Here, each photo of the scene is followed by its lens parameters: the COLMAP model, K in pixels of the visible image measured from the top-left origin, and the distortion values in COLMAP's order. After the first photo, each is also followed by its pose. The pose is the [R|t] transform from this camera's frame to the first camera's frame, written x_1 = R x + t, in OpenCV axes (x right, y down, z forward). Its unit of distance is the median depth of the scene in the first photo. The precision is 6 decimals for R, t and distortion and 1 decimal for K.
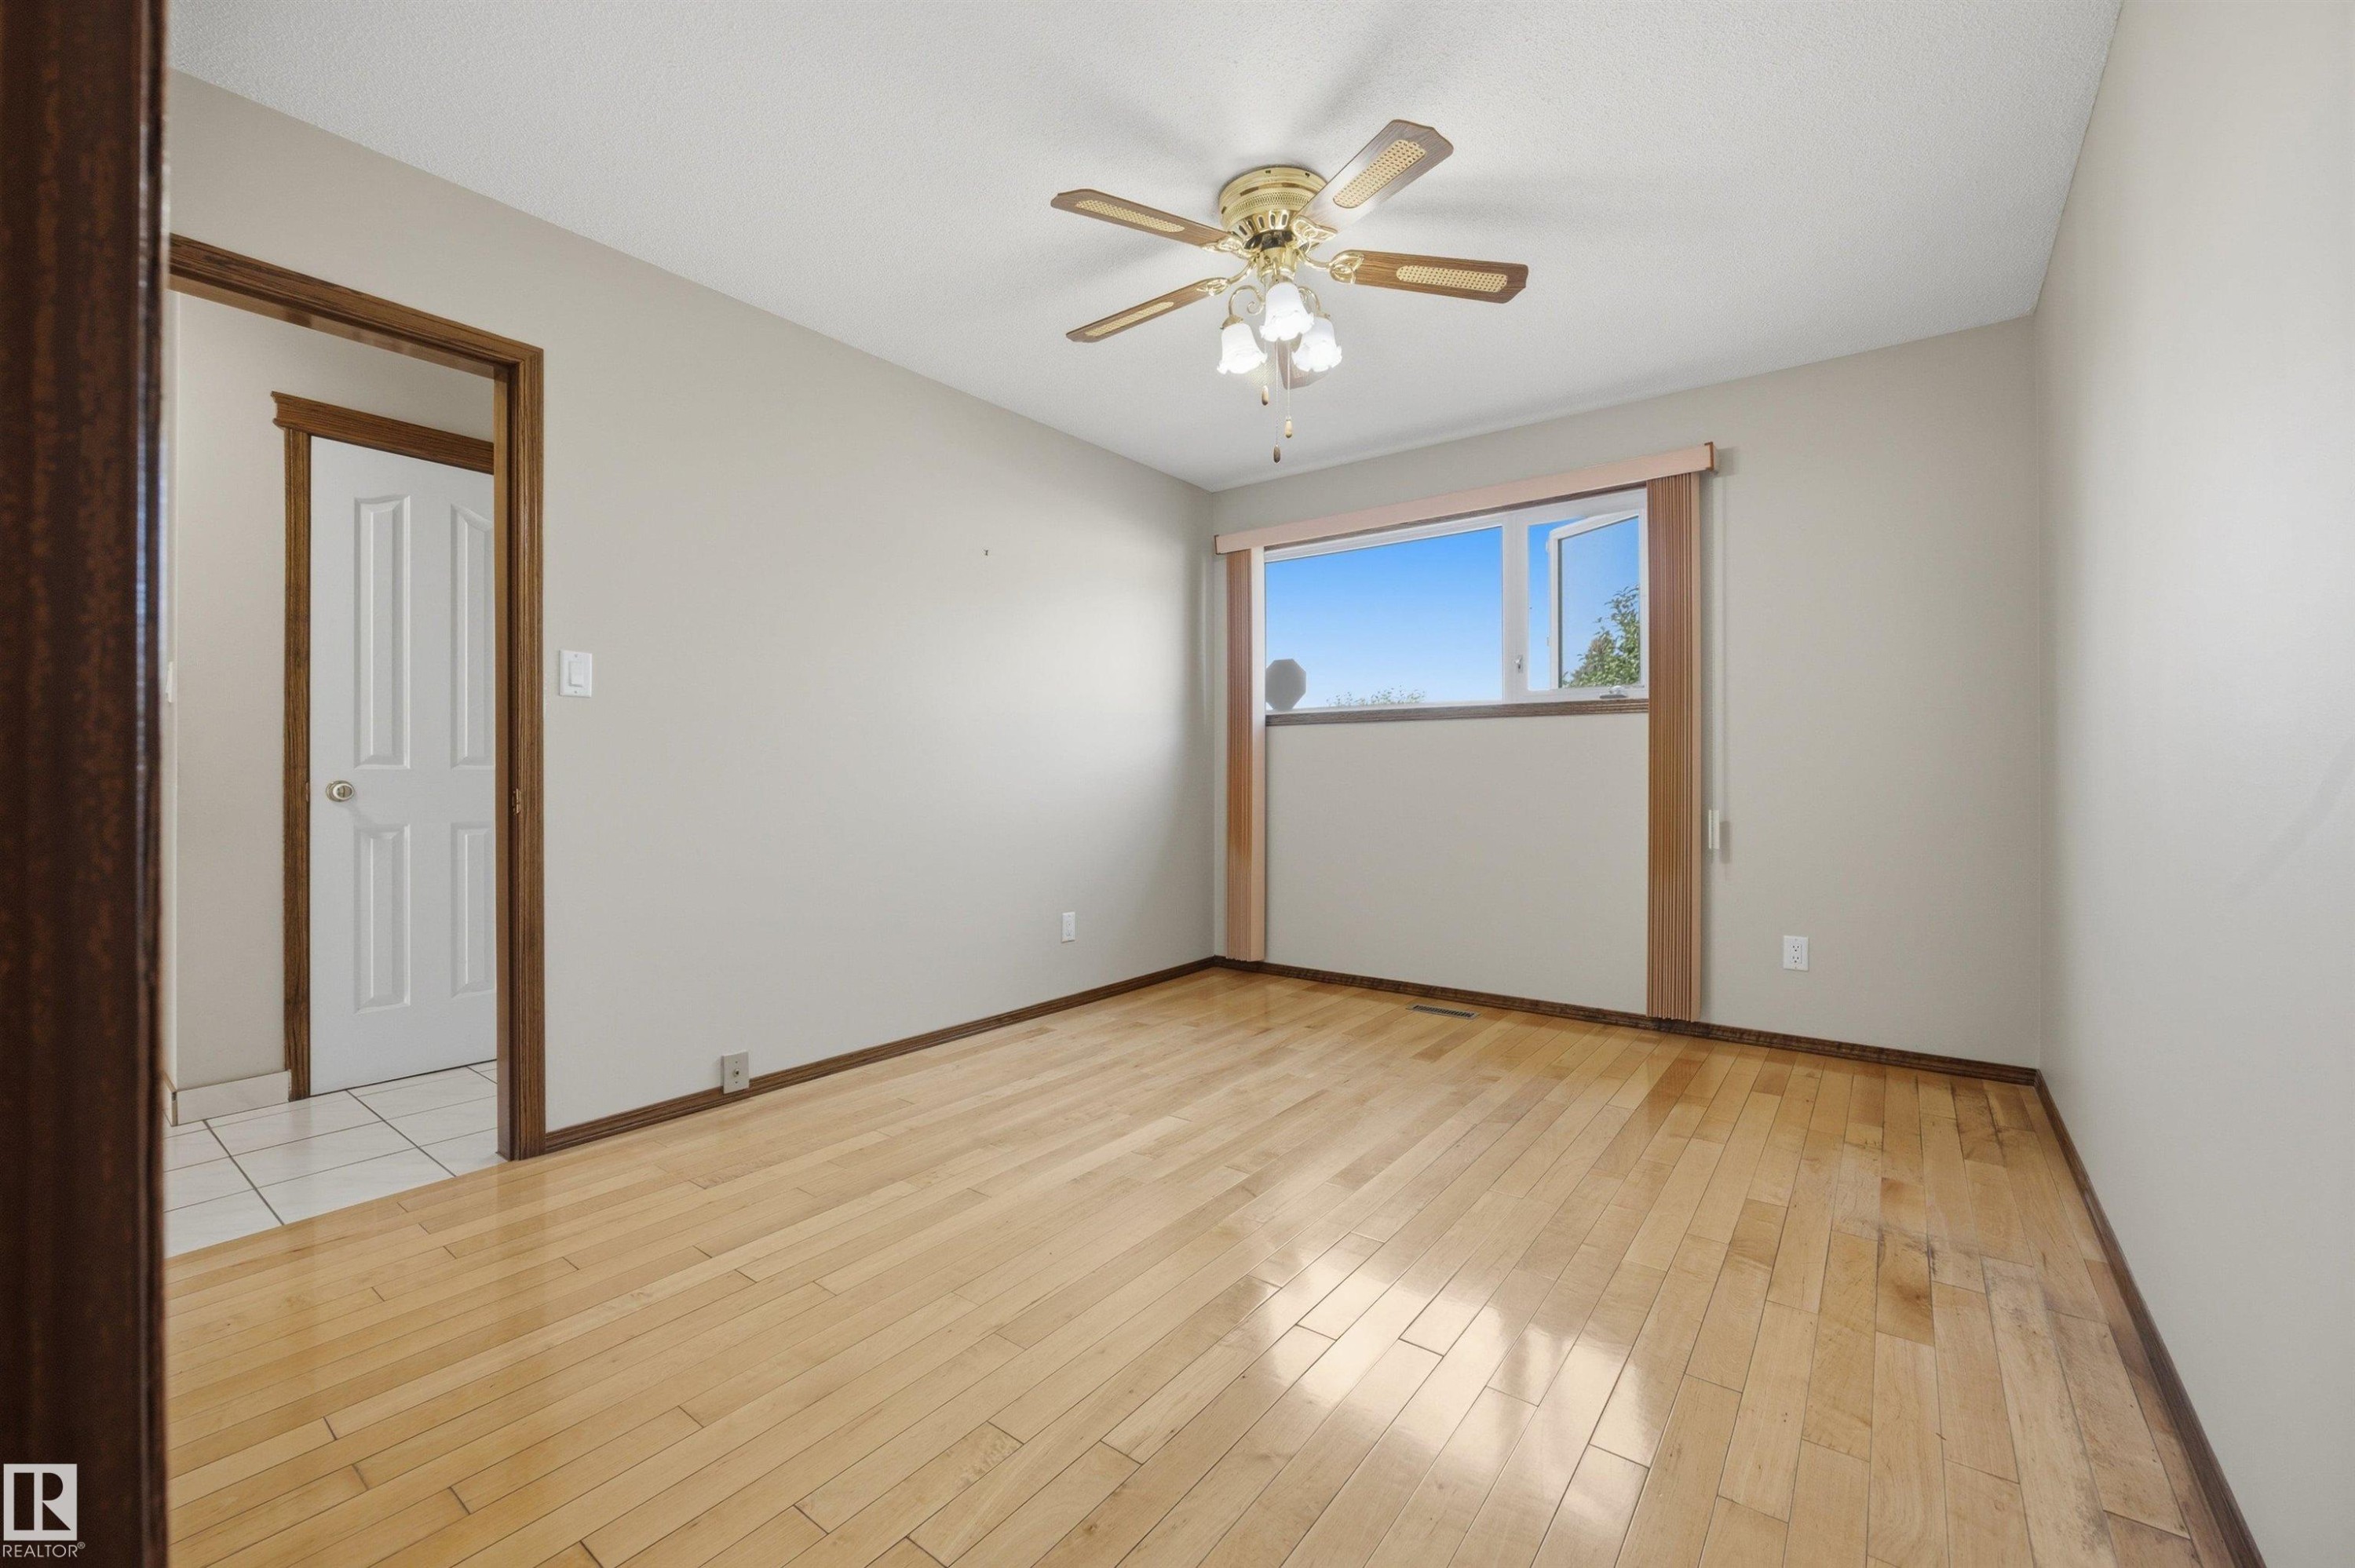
lens RADIAL K [[952.3, 0, 1185.5], [0, 952.3, 778.9], [0, 0, 1]] dist [-0.001056, 0.000008]
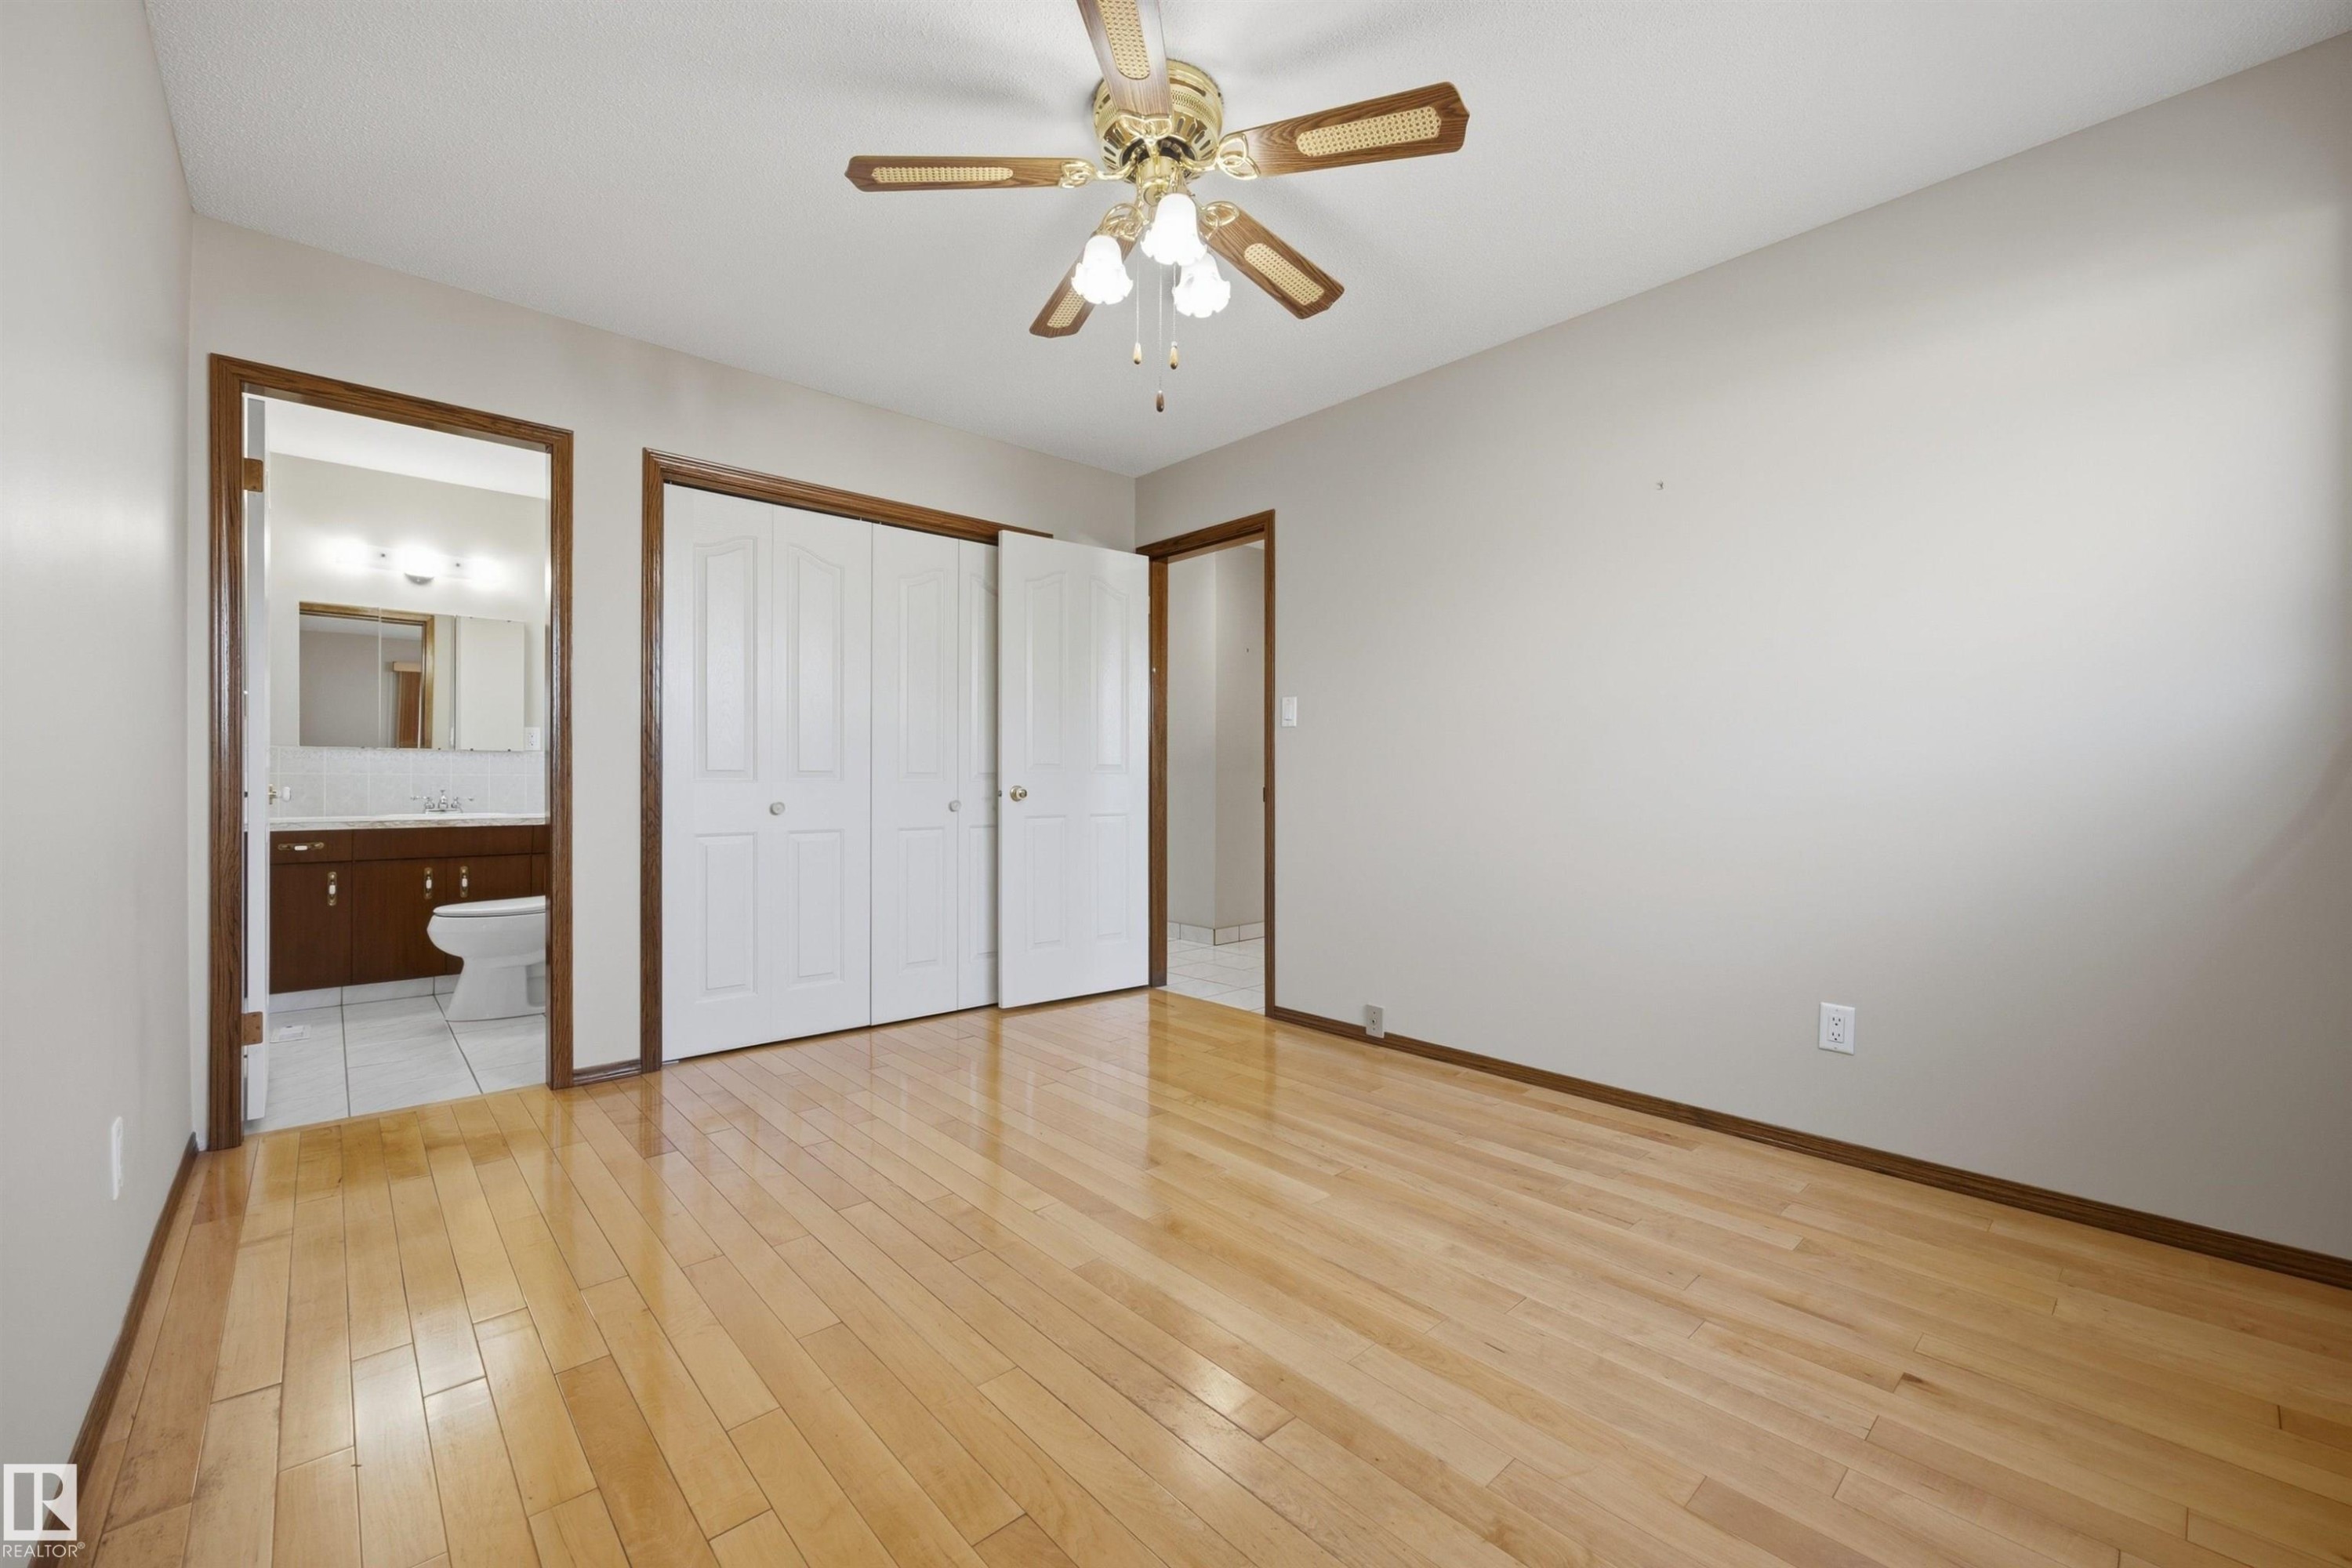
lens RADIAL K [[951.2, 0, 1184.0], [0, 951.2, 778.9], [0, 0, 1]] dist [-0.001056, 0.000008]
pose [[-0.183932, -0.001208, -0.982938, 0.763724], [-0.004153, 0.999991, -0.000451, -0.001921], [0.982930, 0.003999, -0.183936, 0.967789]]
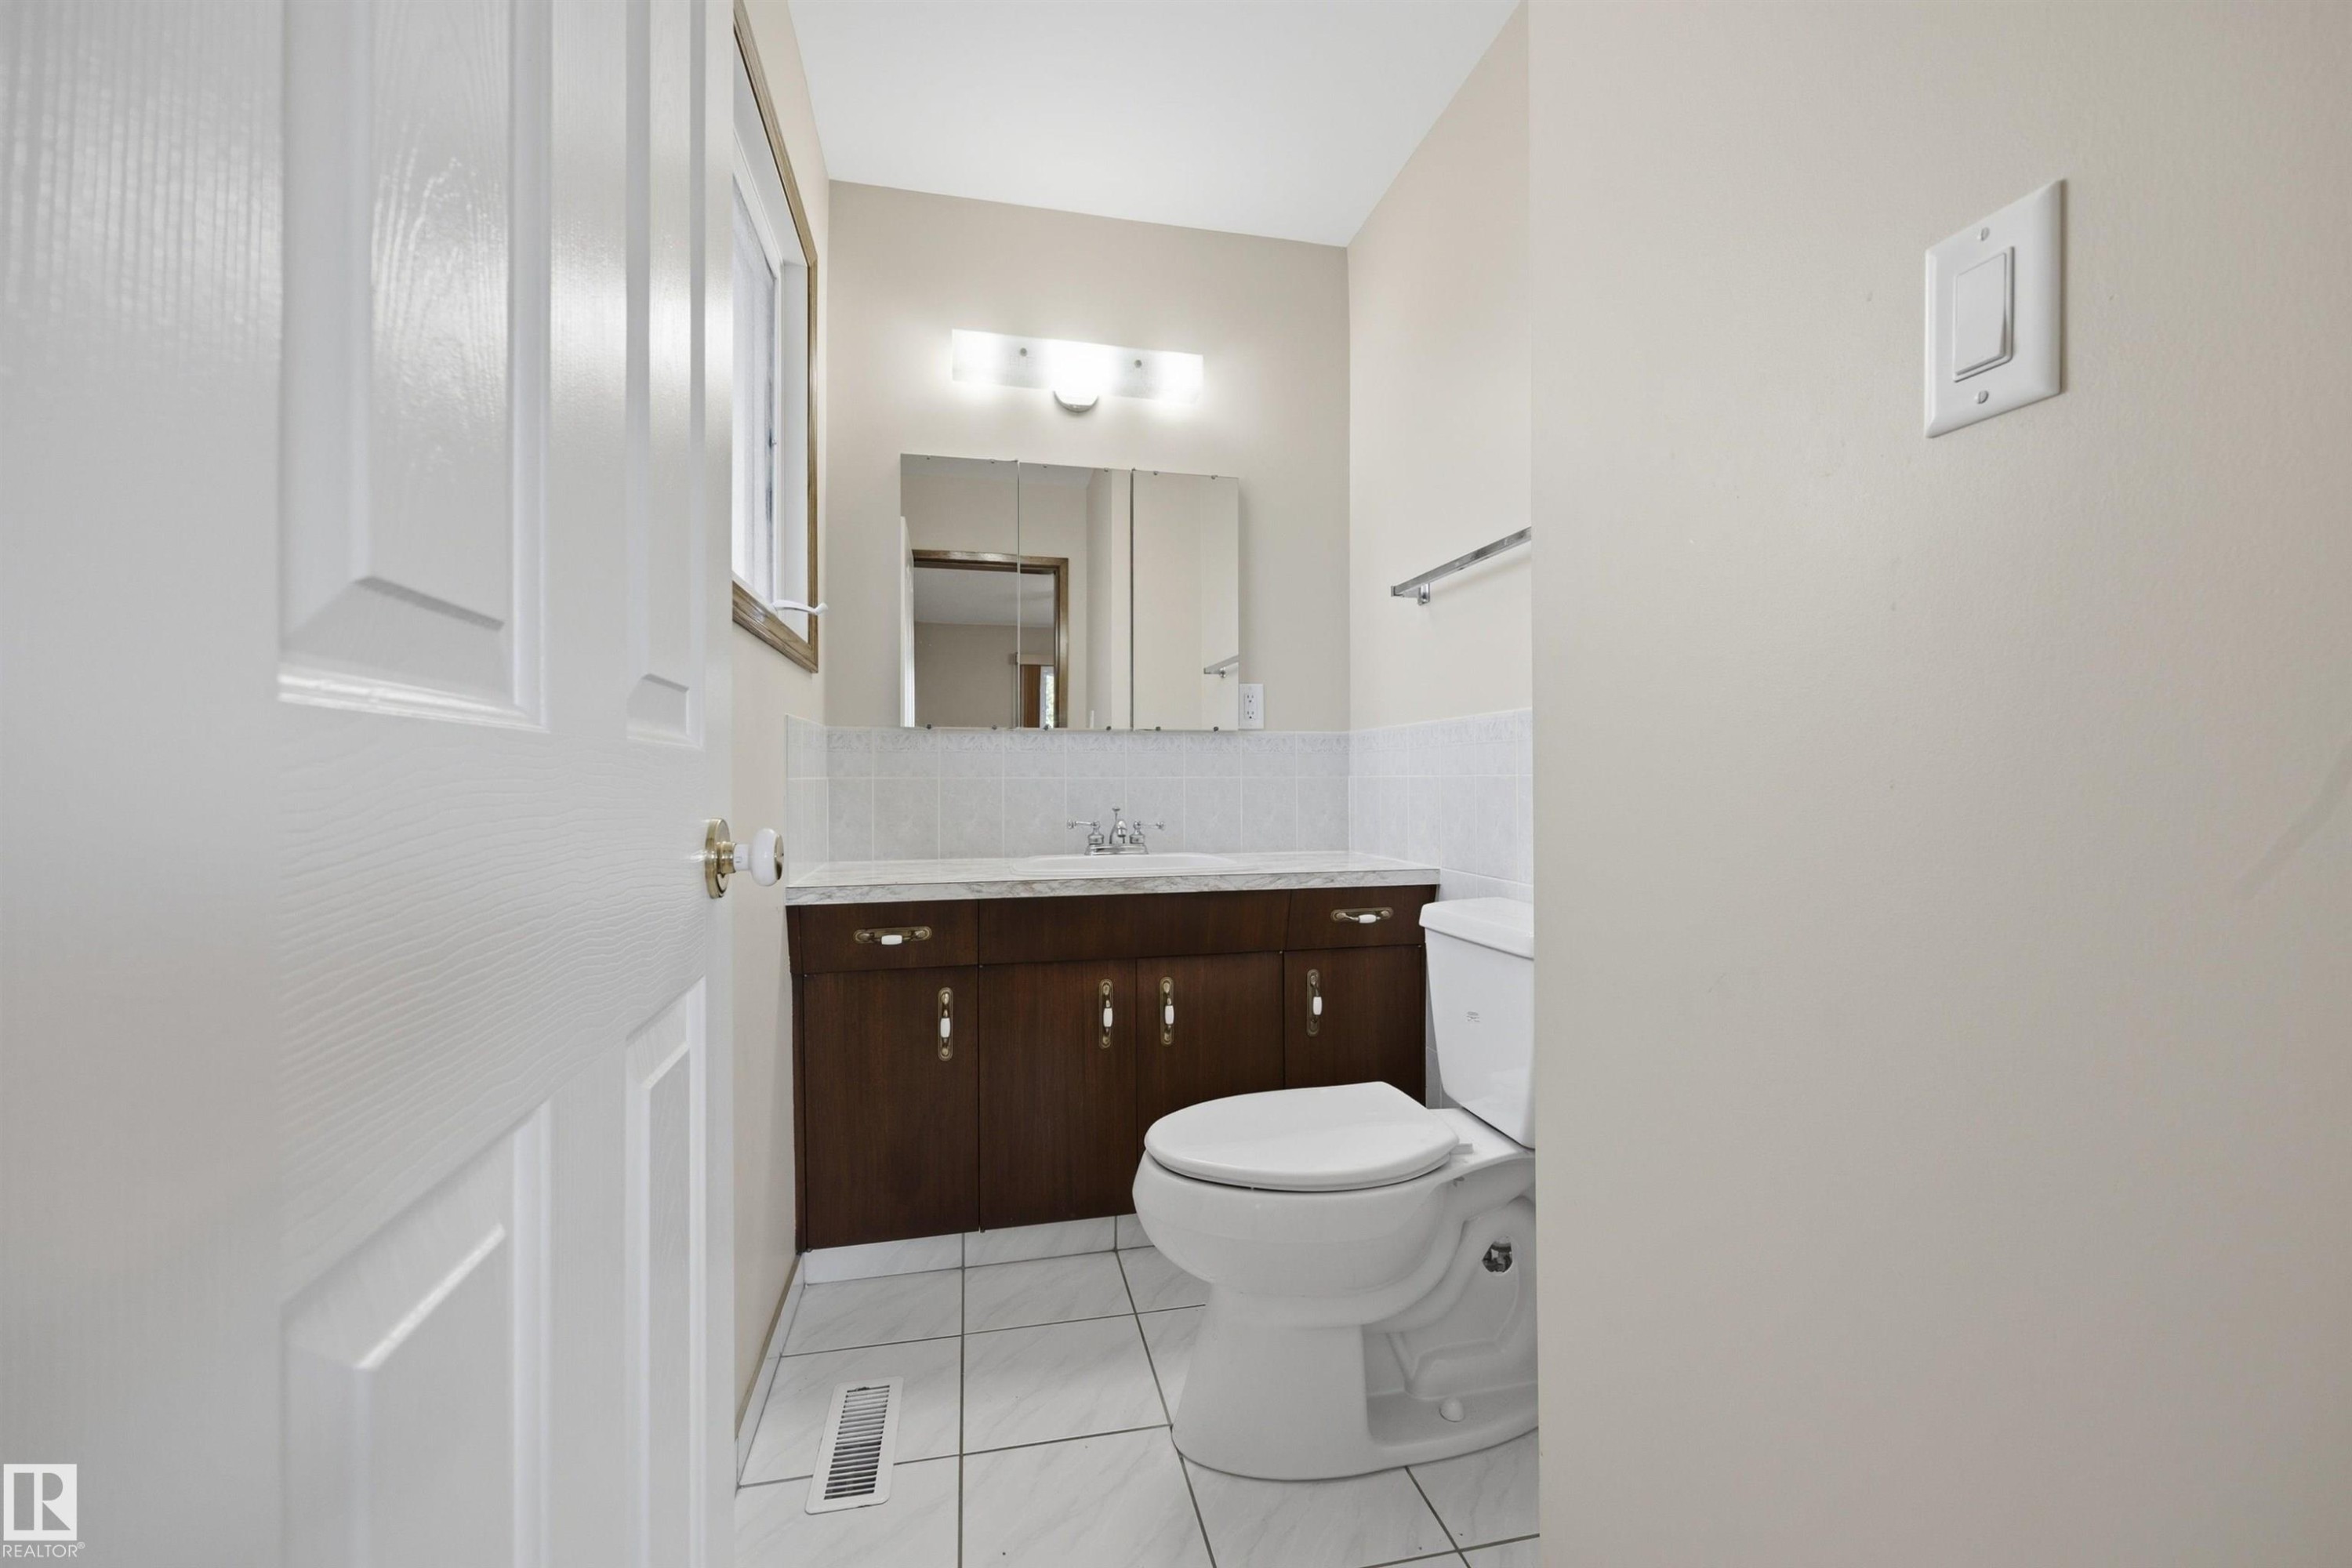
lens RADIAL K [[951.2, 0, 1184.0], [0, 951.2, 778.9], [0, 0, 1]] dist [-0.001056, 0.000008]
pose [[-0.646964, -0.000289, -0.762521, 0.553813], [0.000792, 0.999999, -0.001051, -0.002202], [0.762520, -0.001284, -0.646963, 0.705158]]
